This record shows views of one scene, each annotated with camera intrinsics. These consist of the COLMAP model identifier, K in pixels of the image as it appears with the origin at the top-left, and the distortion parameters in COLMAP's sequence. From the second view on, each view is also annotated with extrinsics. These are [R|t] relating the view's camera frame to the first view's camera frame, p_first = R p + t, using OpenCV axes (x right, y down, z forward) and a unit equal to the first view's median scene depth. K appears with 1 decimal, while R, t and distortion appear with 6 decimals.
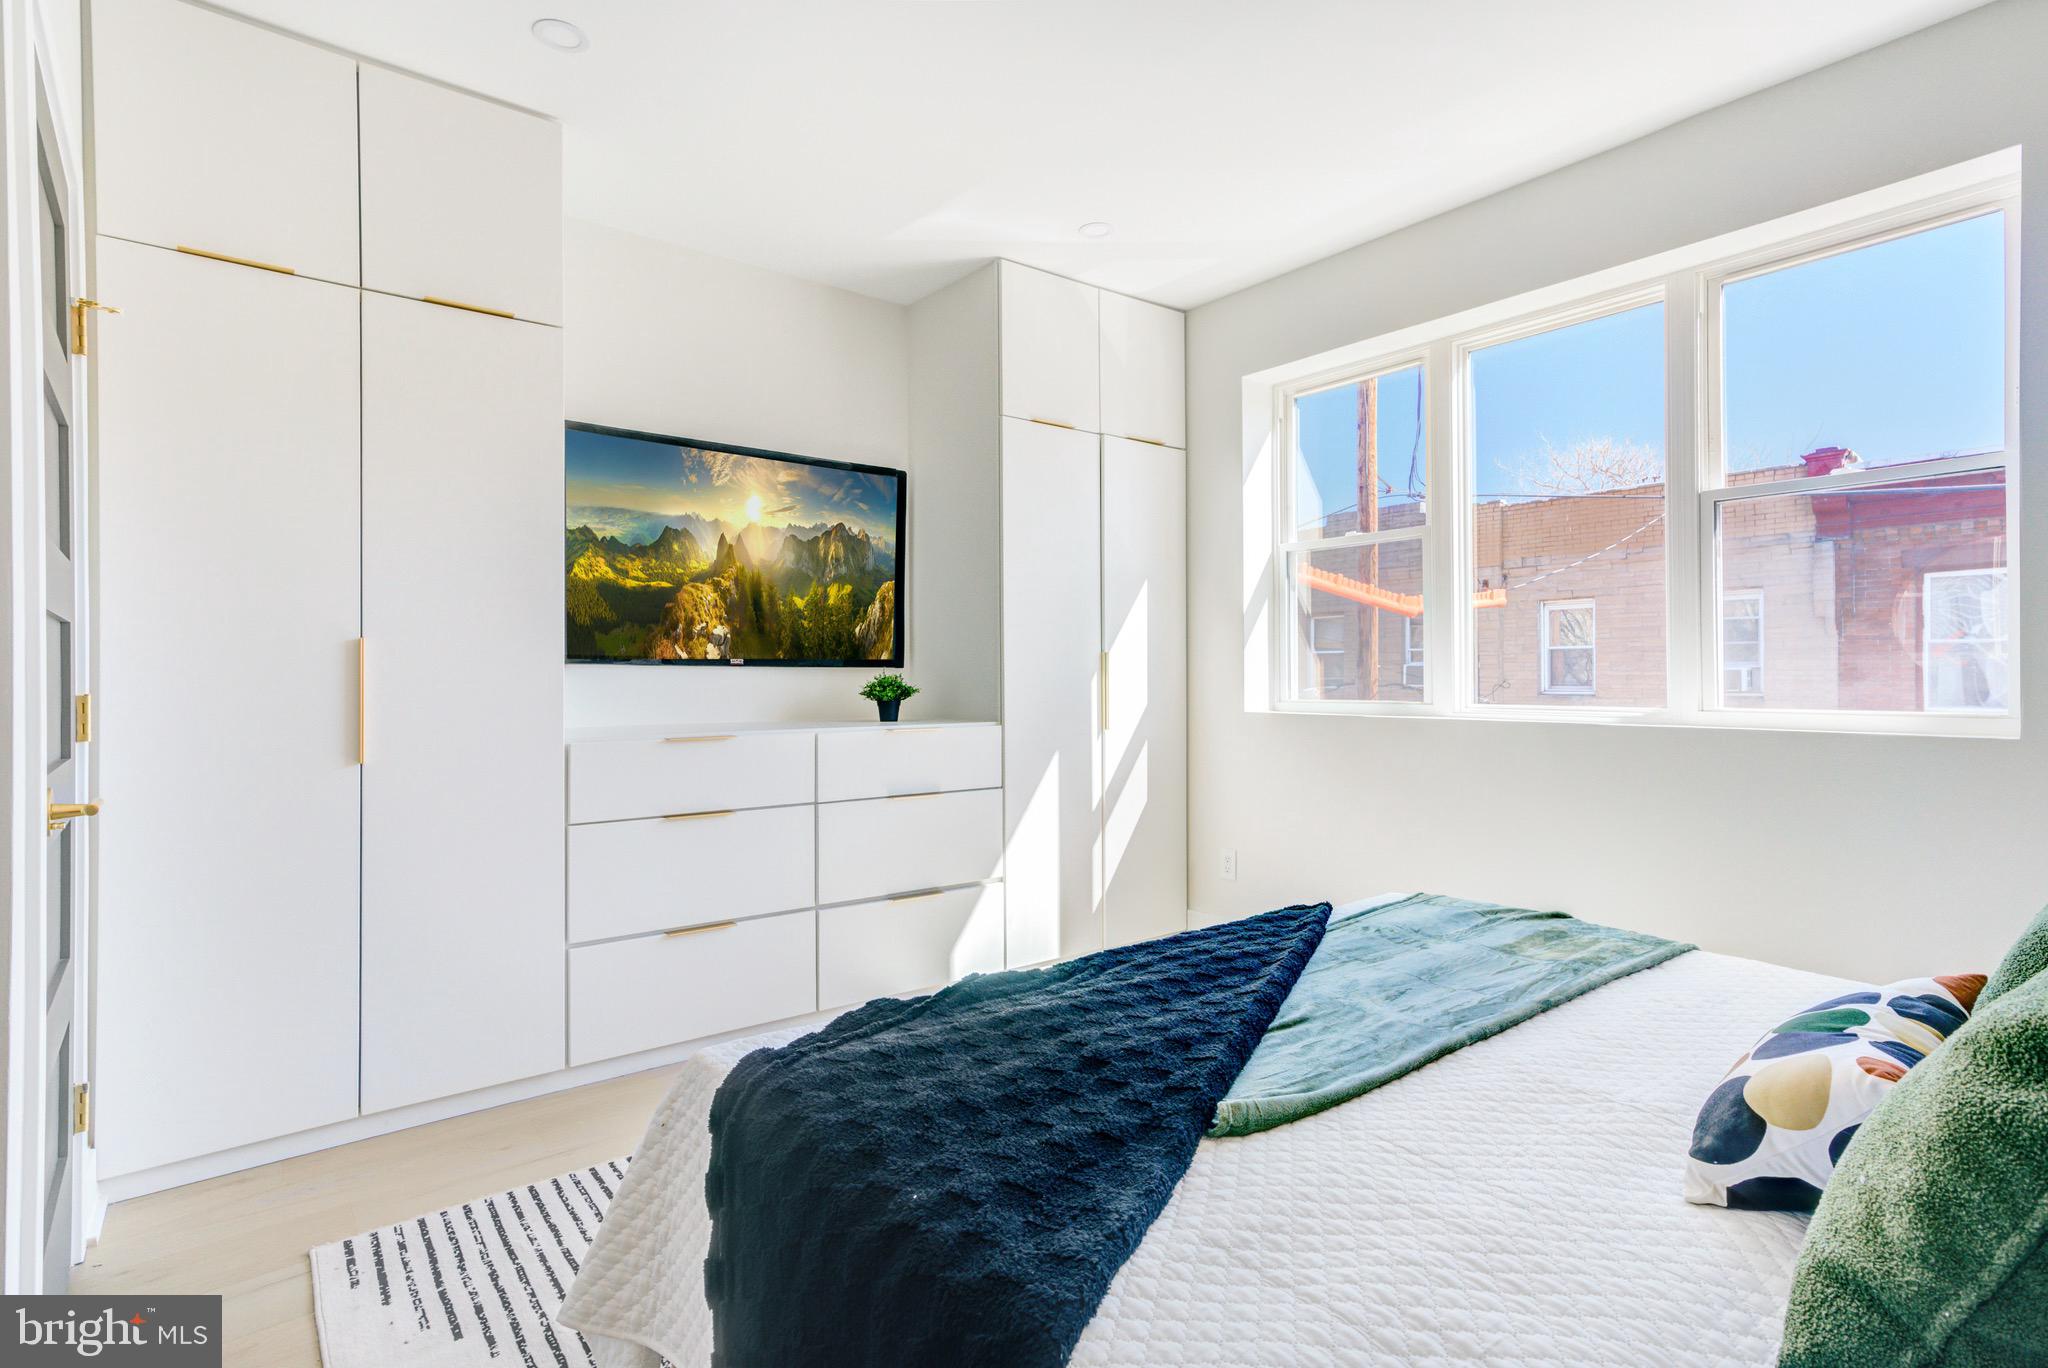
lens RADIAL K [[979.2, 0, 1031.3], [0, 979.2, 678.5], [0, 0, 1]] dist [0.012672, 0.002084]
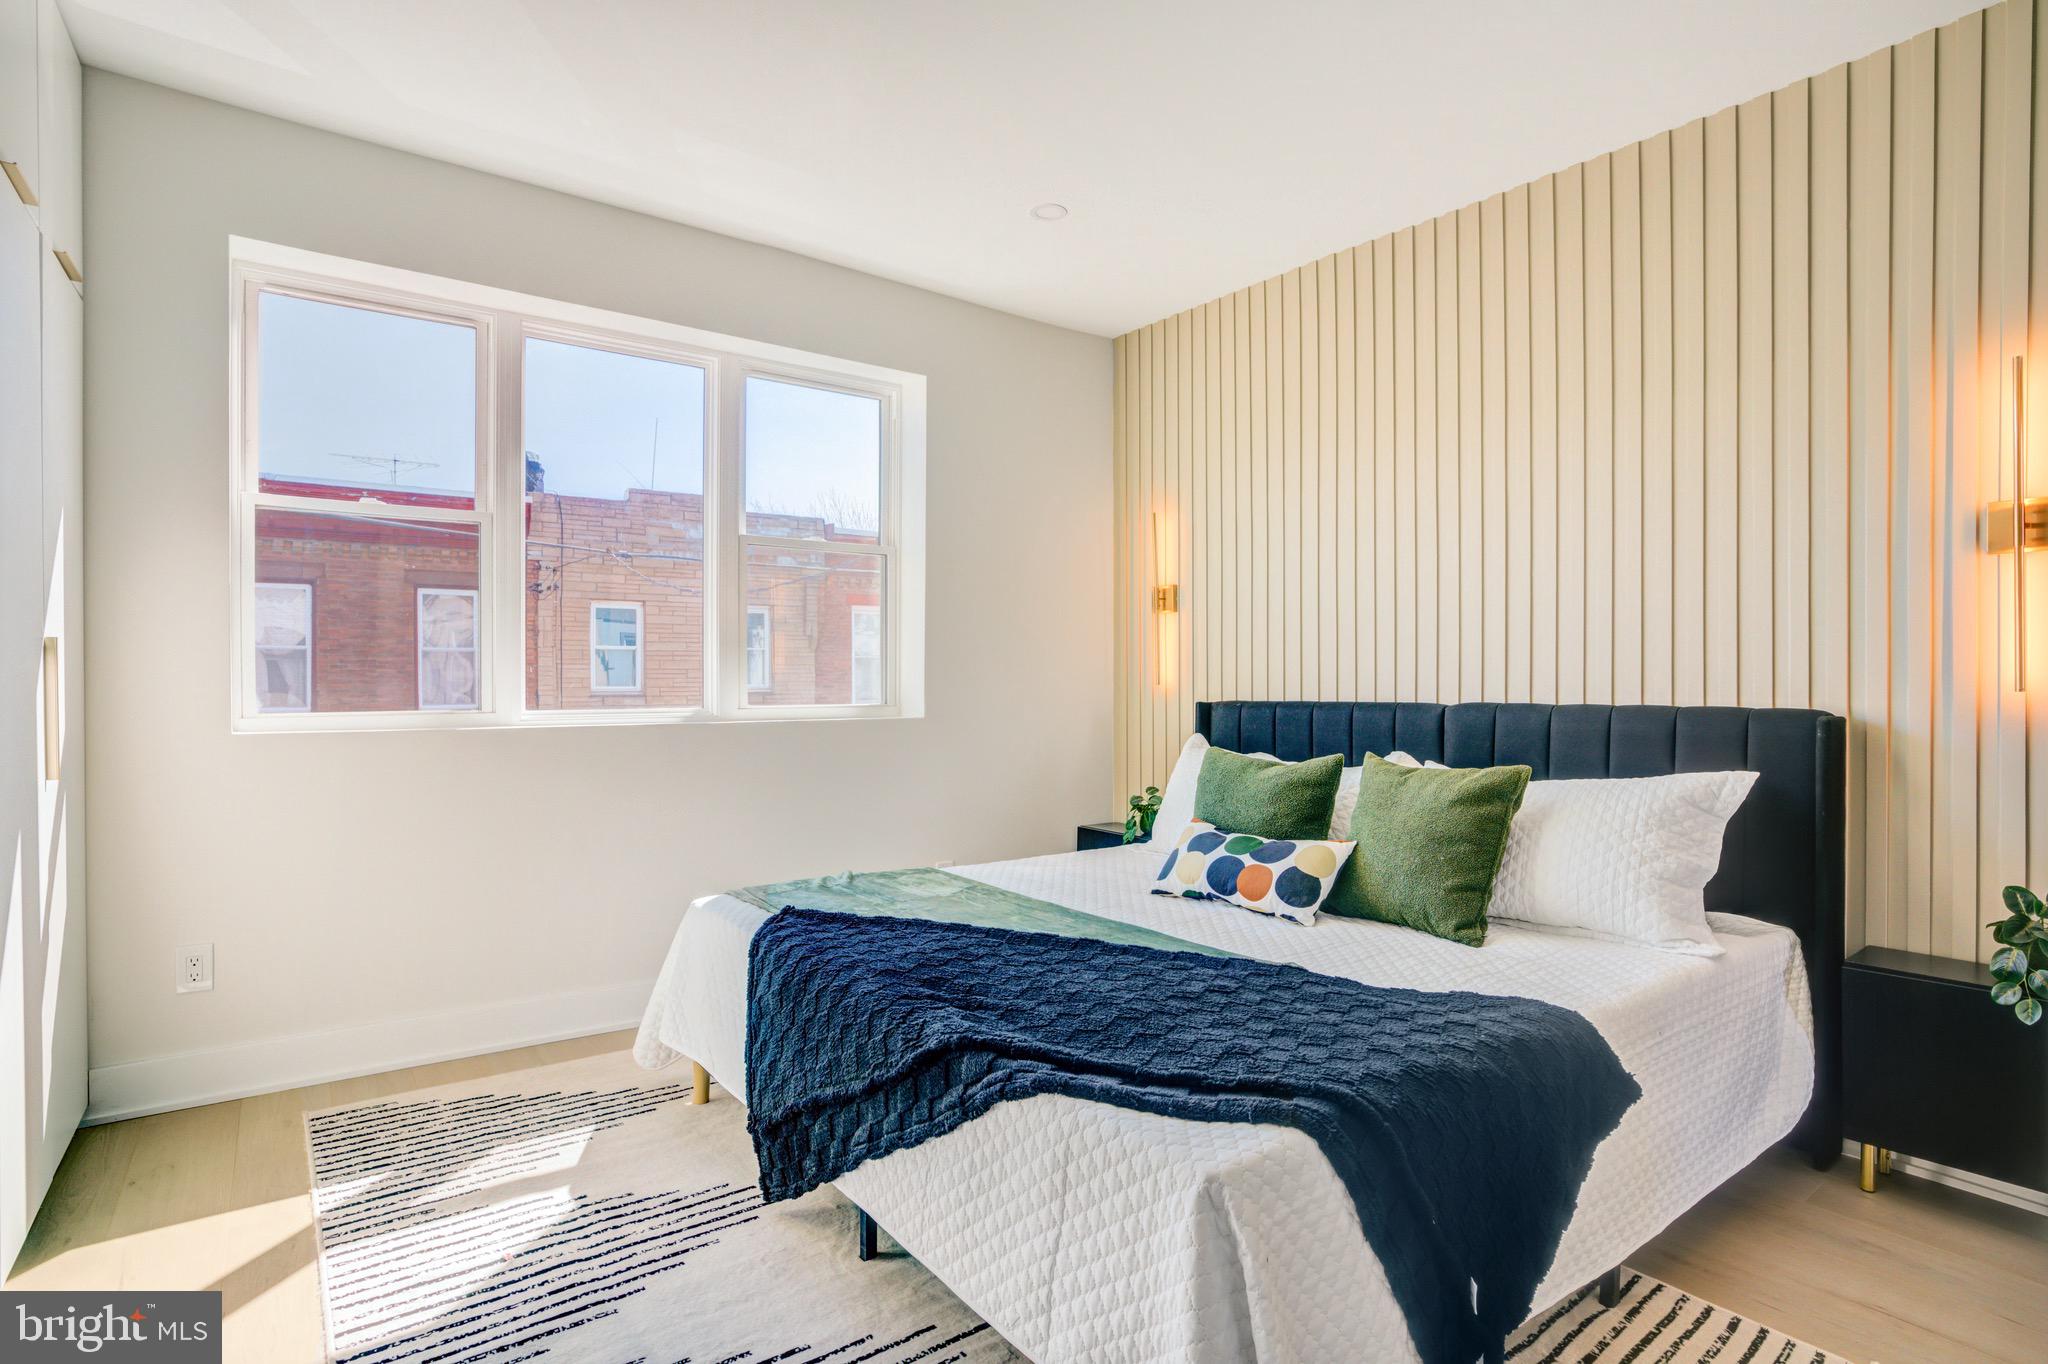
lens RADIAL K [[1024.9, 0, 1024.0], [0, 1024.9, 682.0], [0, 0, 1]] dist [0.011479, 0.000117]
pose [[0.038055, -0.002167, 0.999273, -0.586412], [0.004609, 0.999987, 0.001993, -0.000547], [-0.999265, 0.004530, 0.038064, 0.569512]]
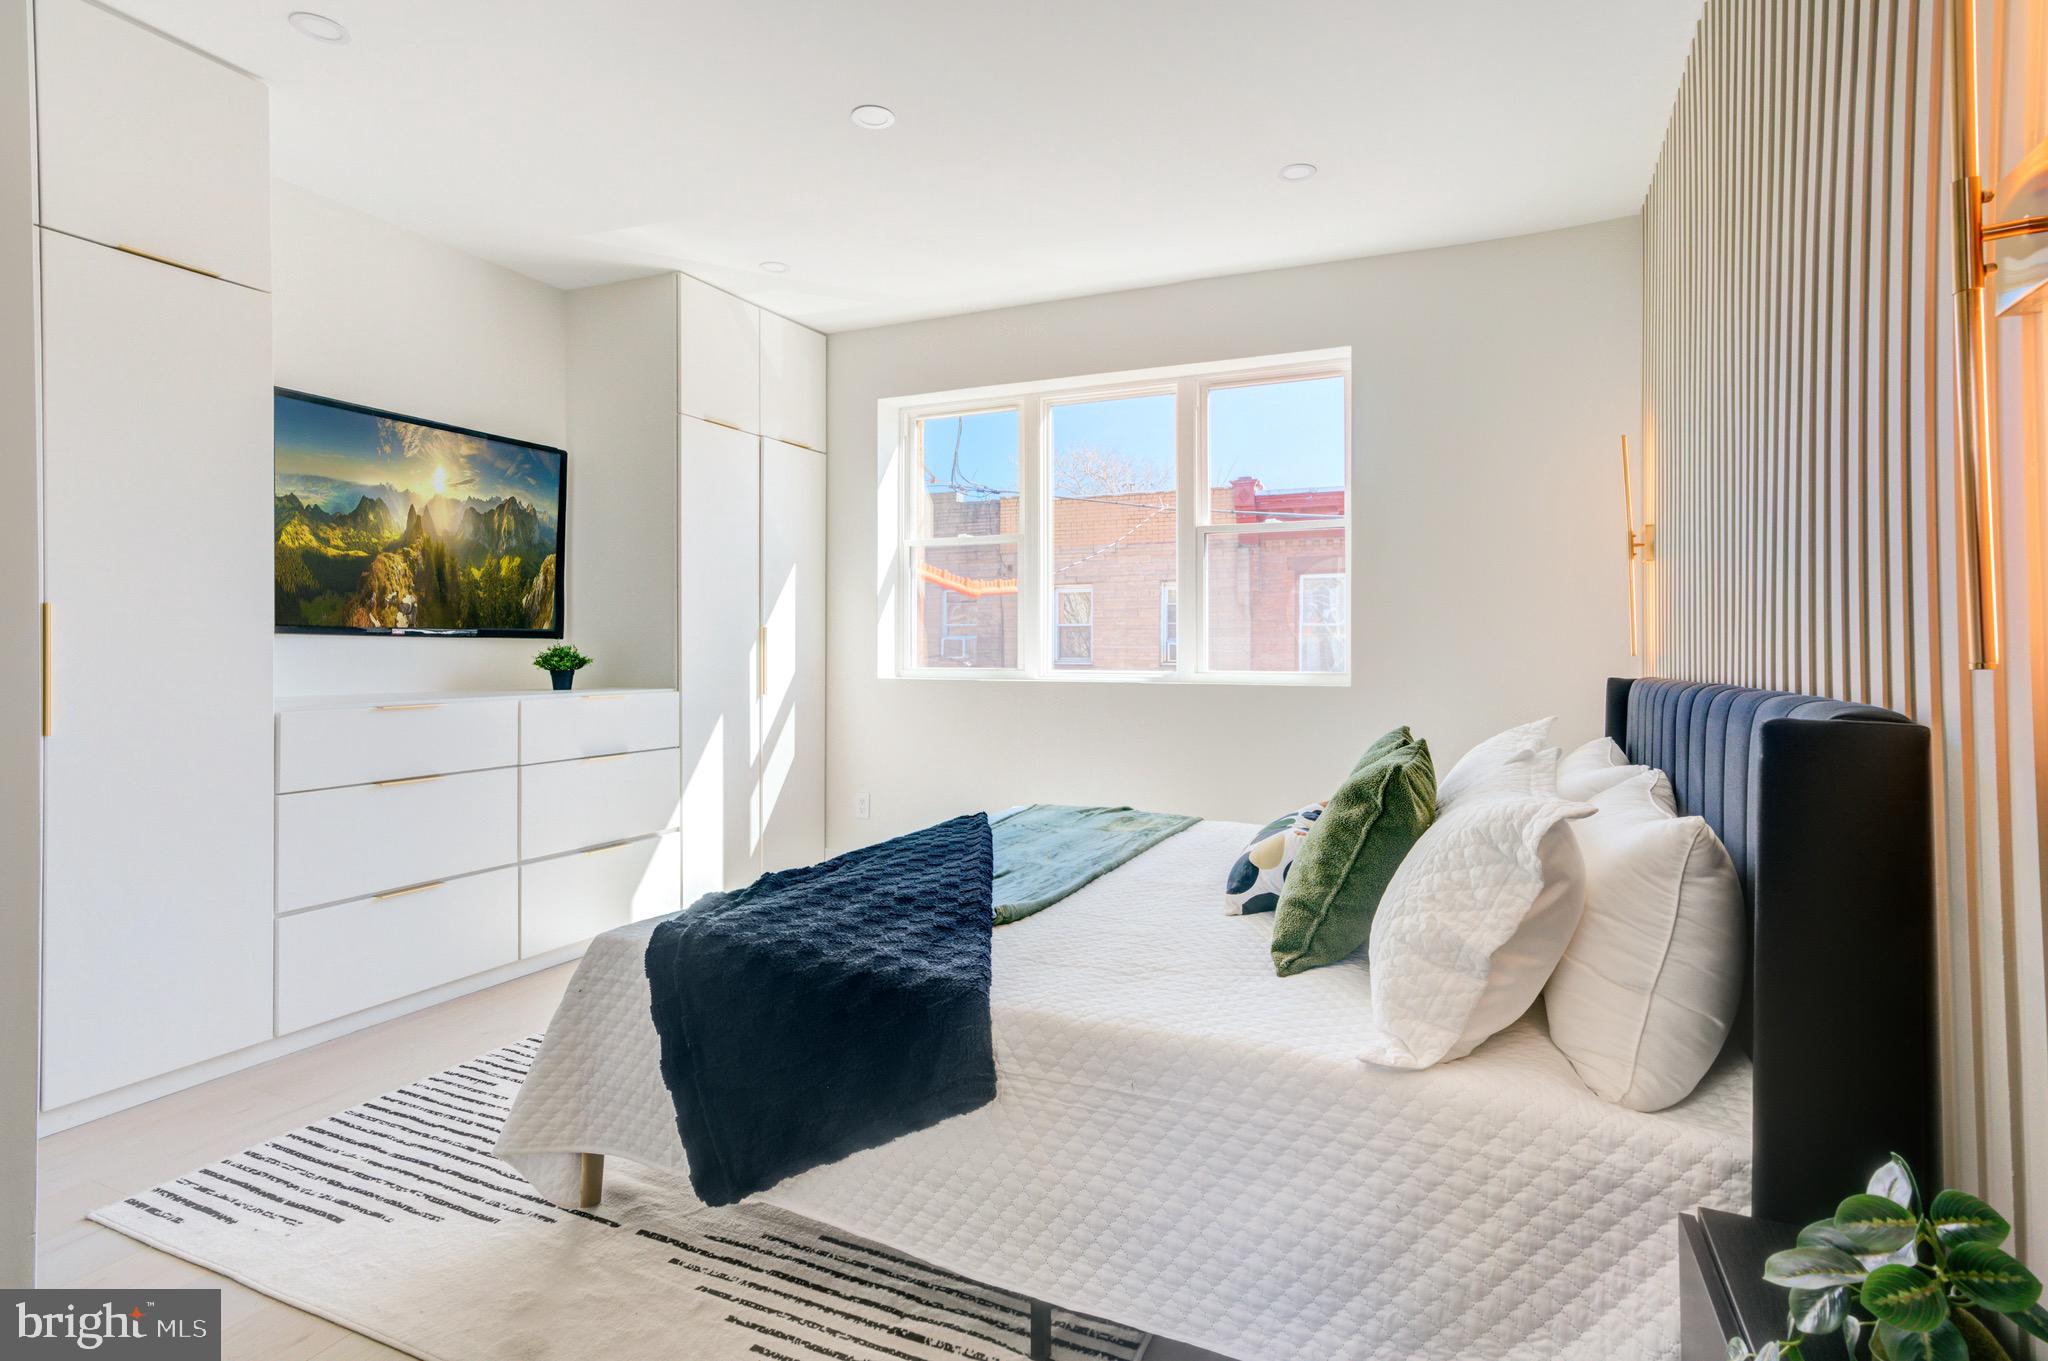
lens RADIAL K [[1016.2, 0, 1027.9], [0, 1016.2, 658.1], [0, 0, 1]] dist [0.015641, 0.000047]
pose [[0.888650, 0.001031, 0.458586, -0.233410], [-0.004790, 0.999964, 0.007033, 0.000711], [-0.458562, -0.008446, 0.888622, -0.233317]]
